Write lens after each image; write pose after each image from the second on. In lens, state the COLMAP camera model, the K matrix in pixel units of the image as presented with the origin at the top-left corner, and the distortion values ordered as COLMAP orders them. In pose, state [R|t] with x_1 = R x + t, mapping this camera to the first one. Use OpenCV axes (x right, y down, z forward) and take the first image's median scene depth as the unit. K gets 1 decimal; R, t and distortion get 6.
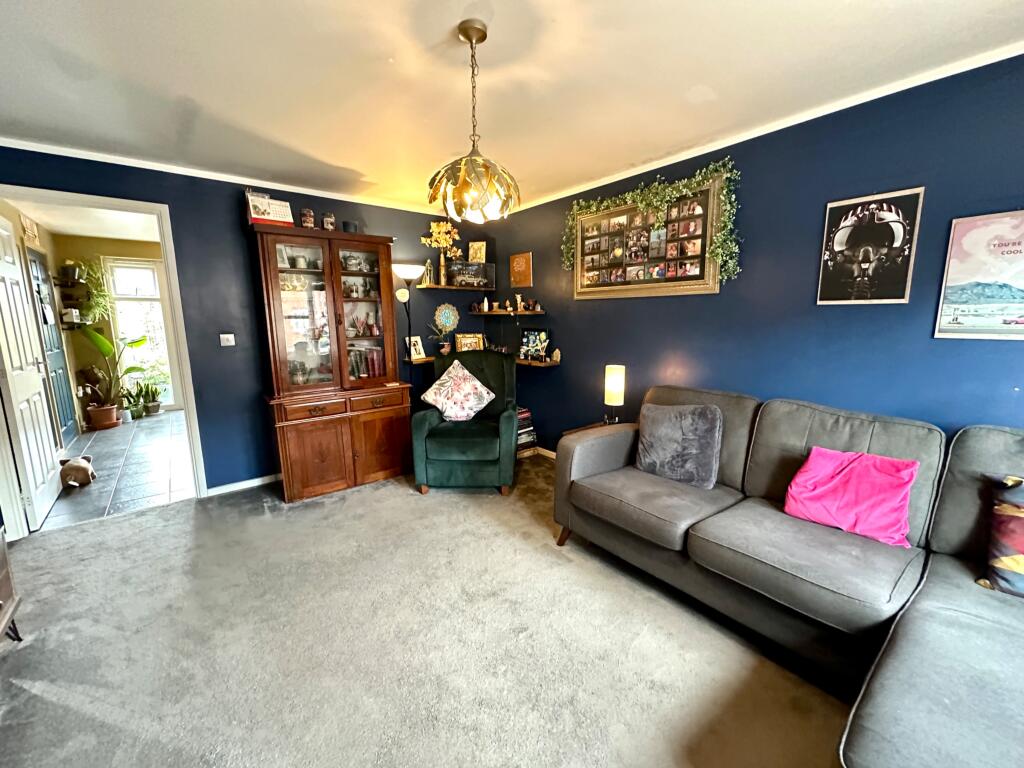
lens RADIAL K [[409.7, 0, 512.0], [0, 409.7, 384.0], [0, 0, 1]] dist [-0.000673, 0.000076]
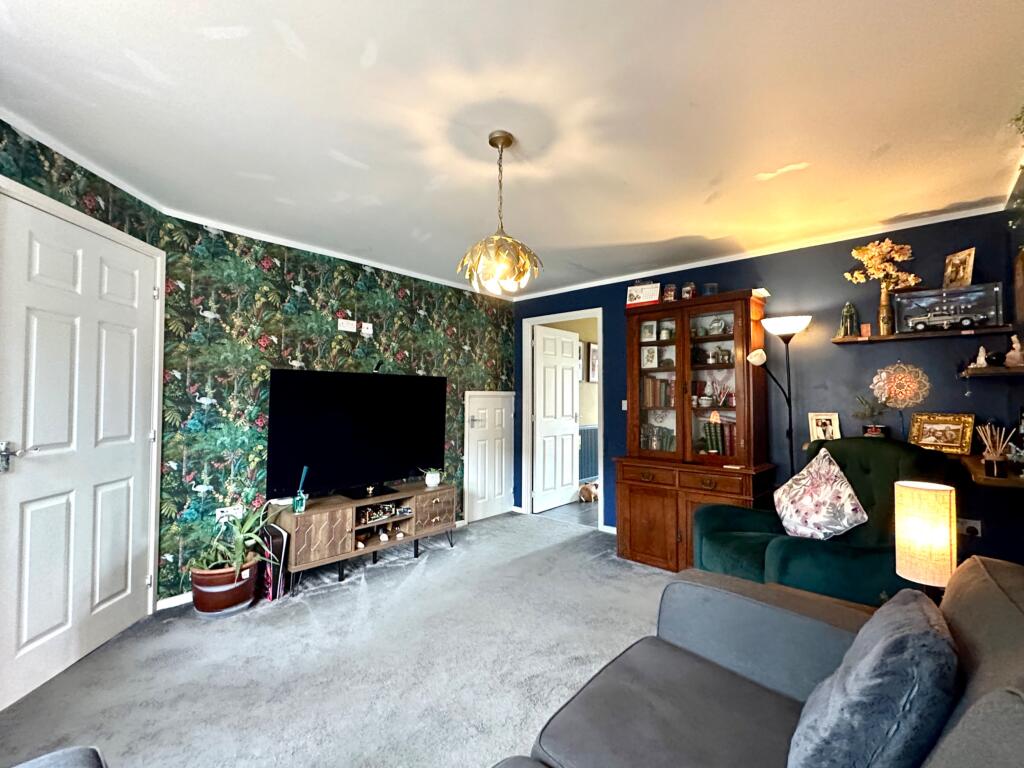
lens RADIAL K [[456.2, 0, 512.0], [0, 456.2, 384.0], [0, 0, 1]] dist [0.000325, -0.000068]
pose [[0.164188, -0.022687, -0.986168, 0.610662], [-0.167481, 0.984579, -0.050535, -0.047975], [0.972107, 0.173461, 0.157856, 0.478400]]
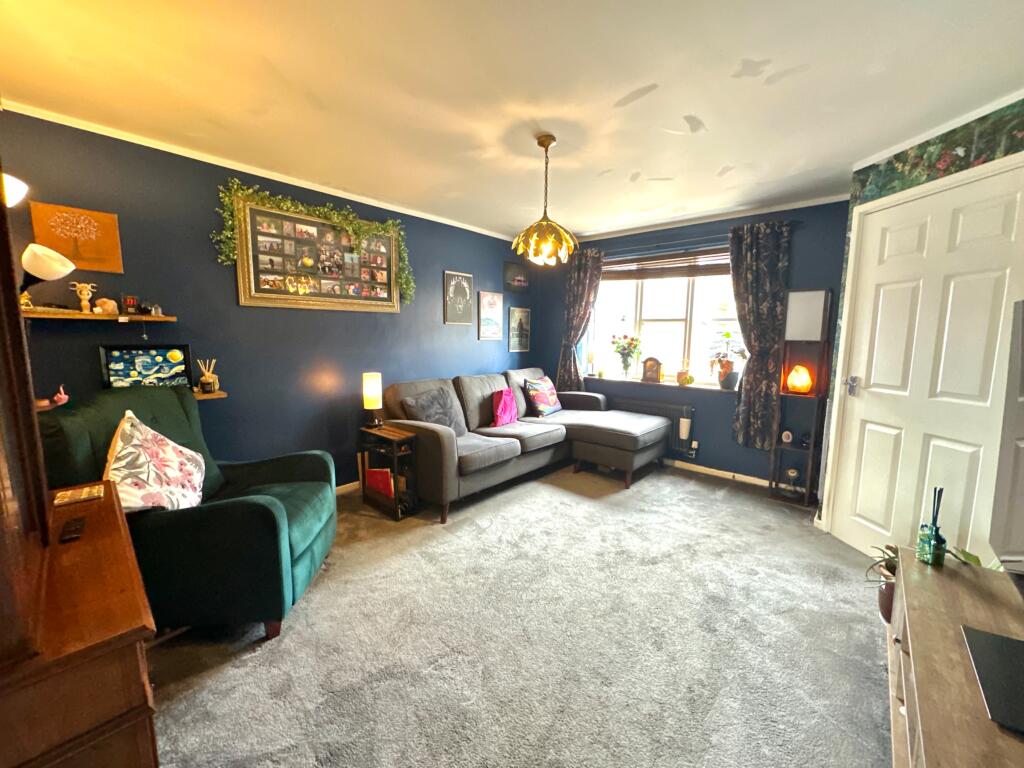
lens RADIAL K [[409.7, 0, 512.0], [0, 409.7, 384.0], [0, 0, 1]] dist [-0.000673, 0.000076]
pose [[-0.171073, -0.116562, 0.978339, -0.846860], [0.154788, 0.977467, 0.143524, -0.109425], [-0.973024, 0.175988, -0.149175, 0.765687]]
